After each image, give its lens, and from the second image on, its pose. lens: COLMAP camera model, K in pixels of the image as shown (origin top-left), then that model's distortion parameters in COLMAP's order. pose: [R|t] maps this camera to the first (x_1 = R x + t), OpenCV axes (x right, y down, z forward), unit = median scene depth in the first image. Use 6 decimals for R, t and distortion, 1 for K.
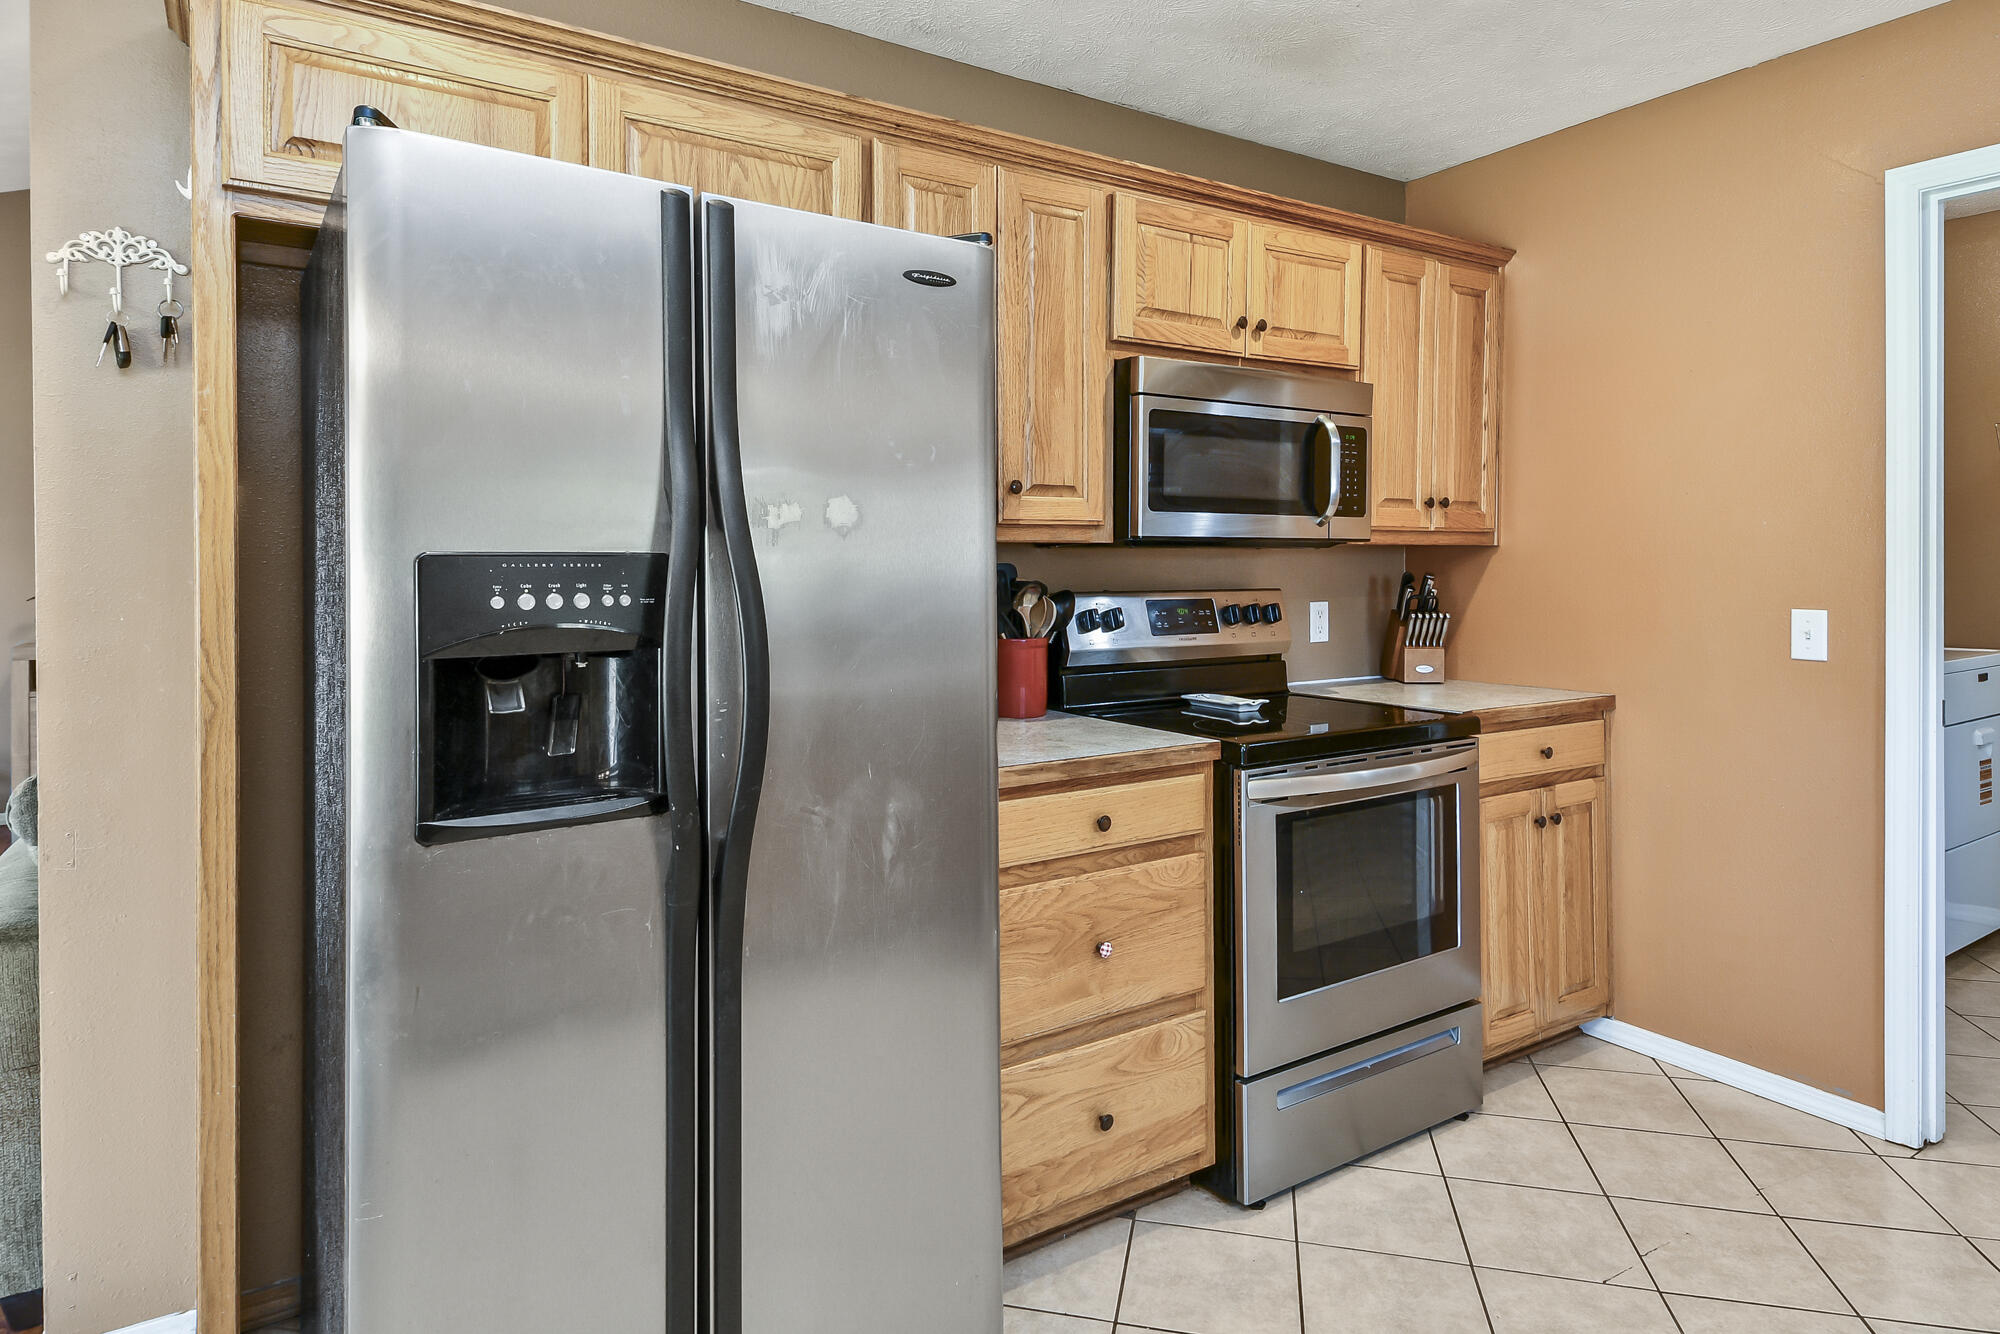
lens RADIAL K [[1147.8, 0, 969.6], [0, 1147.8, 579.4], [0, 0, 1]] dist [0.044379, -0.019443]
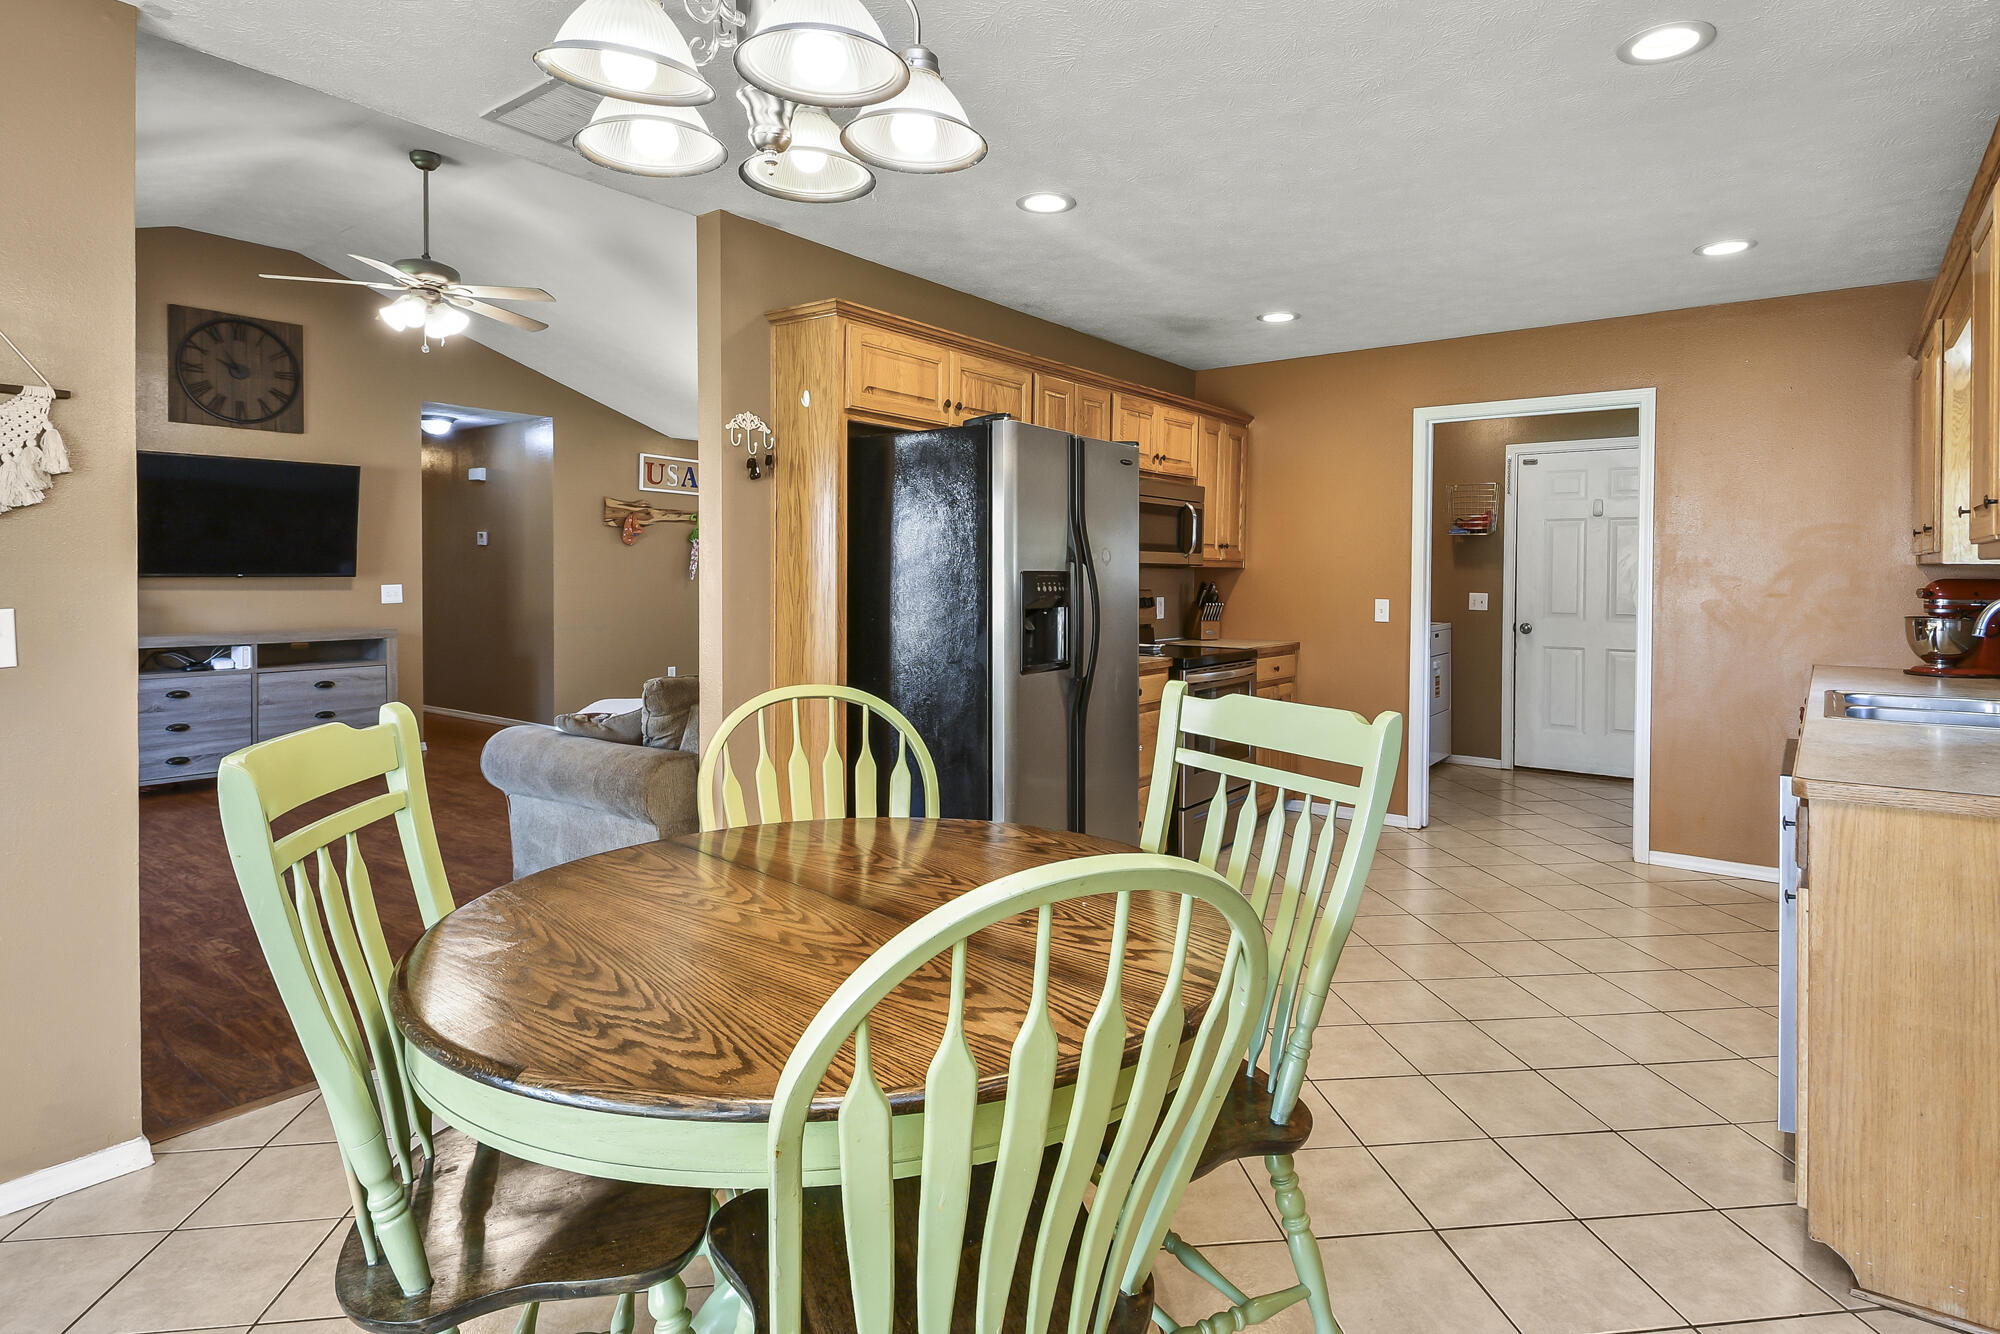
lens RADIAL K [[1047.6, 0, 1000.8], [0, 1047.6, 608.0], [0, 0, 1]] dist [0.034885, -0.029305]
pose [[0.941503, -0.001121, 0.337003, -0.686752], [-0.005413, 0.999815, 0.018448, 0.009944], [-0.336961, -0.019193, 0.941323, -0.686220]]
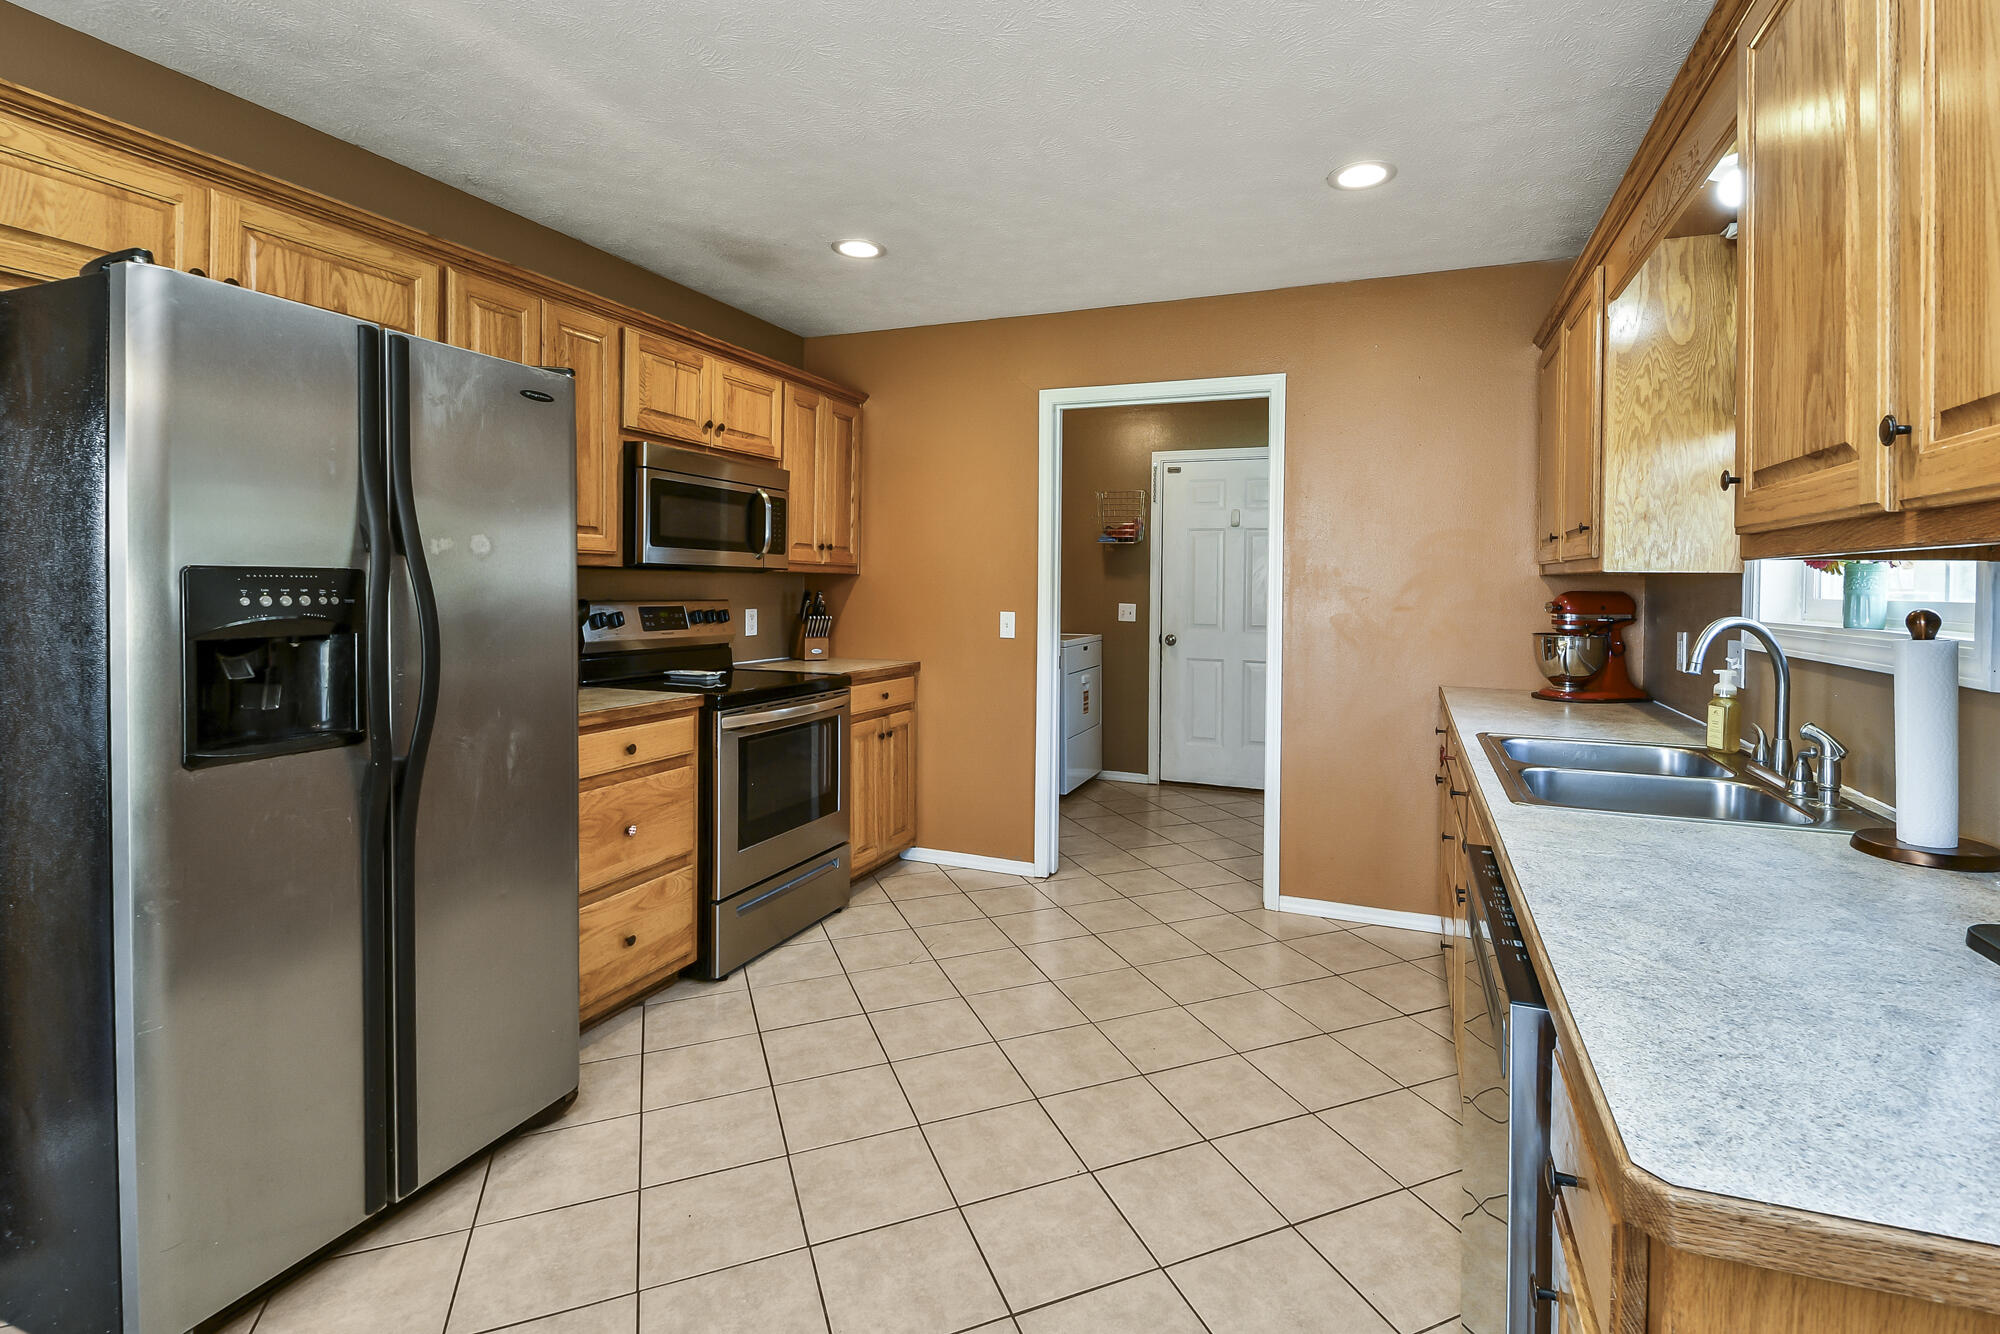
lens RADIAL K [[916.6, 0, 1022.5], [0, 916.6, 616.5], [0, 0, 1]] dist [-0.000842, -0.000560]
pose [[0.815859, -0.004171, 0.578237, -0.138107], [-0.008669, 0.999773, 0.019443, 0.004295], [-0.578187, -0.020876, 0.815637, -0.252937]]
